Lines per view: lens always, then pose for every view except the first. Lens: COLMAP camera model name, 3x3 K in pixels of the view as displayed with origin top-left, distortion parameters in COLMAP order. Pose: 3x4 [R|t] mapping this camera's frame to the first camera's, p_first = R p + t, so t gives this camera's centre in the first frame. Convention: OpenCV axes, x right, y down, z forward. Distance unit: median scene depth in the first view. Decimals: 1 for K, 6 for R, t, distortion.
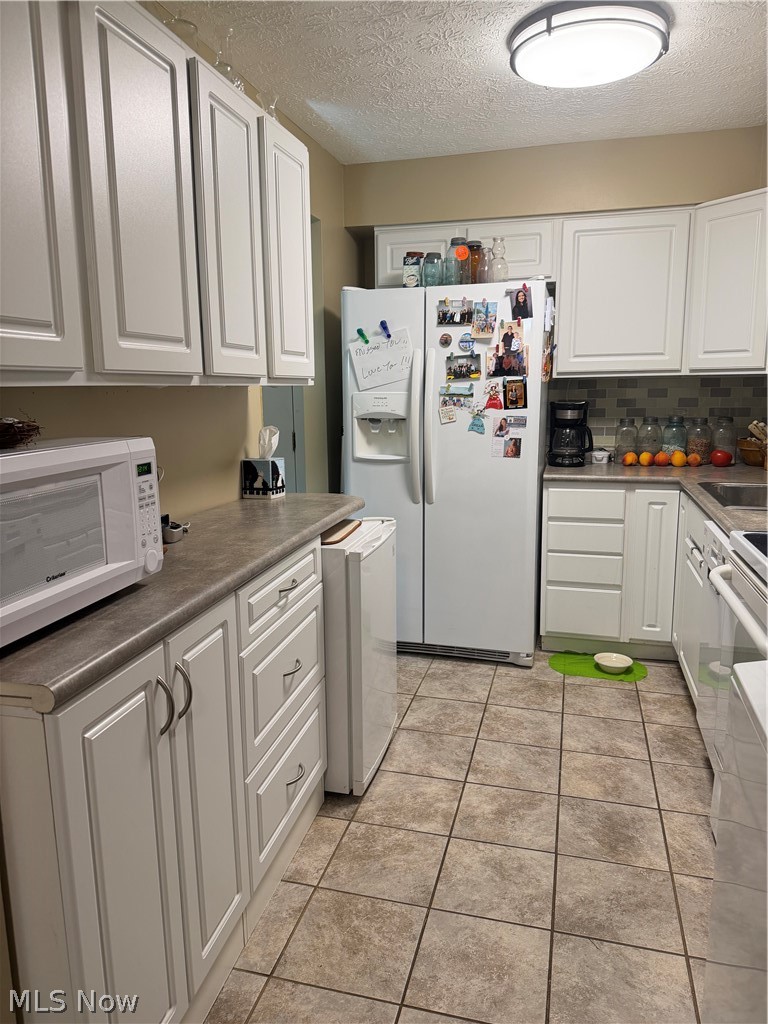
lens RADIAL K [[722.6, 0, 387.5], [0, 722.6, 511.1], [0, 0, 1]] dist [0.066586, -0.125771]
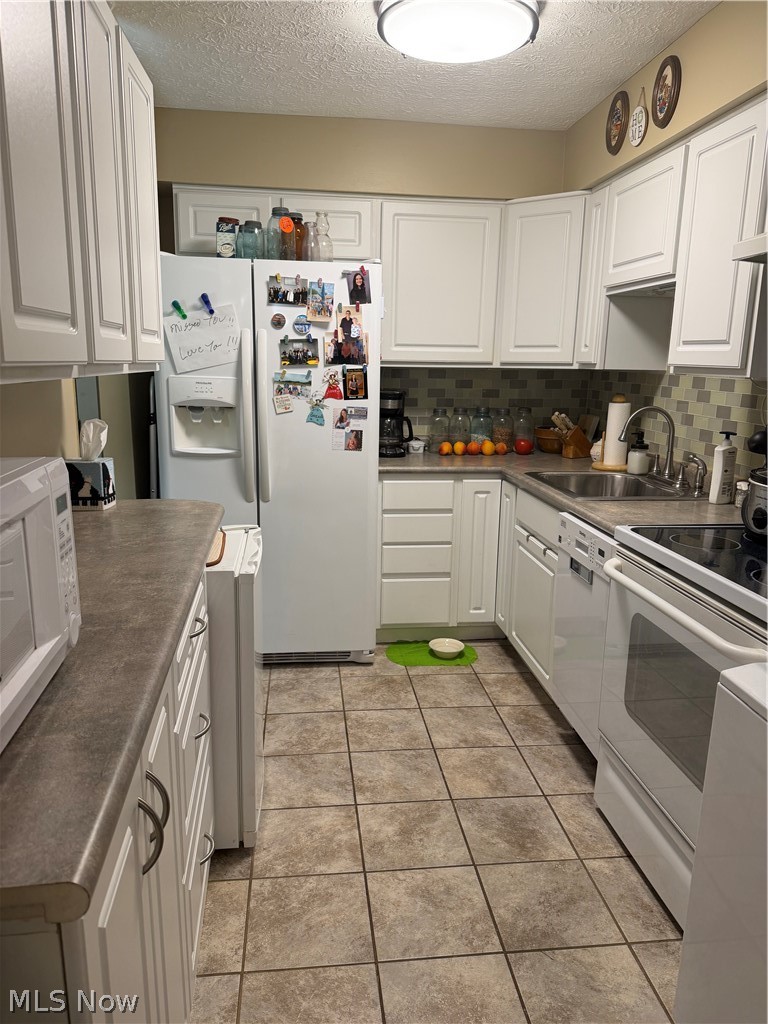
lens RADIAL K [[704.3, 0, 382.1], [0, 704.3, 517.1], [0, 0, 1]] dist [0.056436, -0.109715]
pose [[0.921298, -0.051172, 0.385475, -0.156210], [0.031475, 0.997864, 0.057240, -0.038791], [-0.387581, -0.040602, 0.920941, 0.128682]]
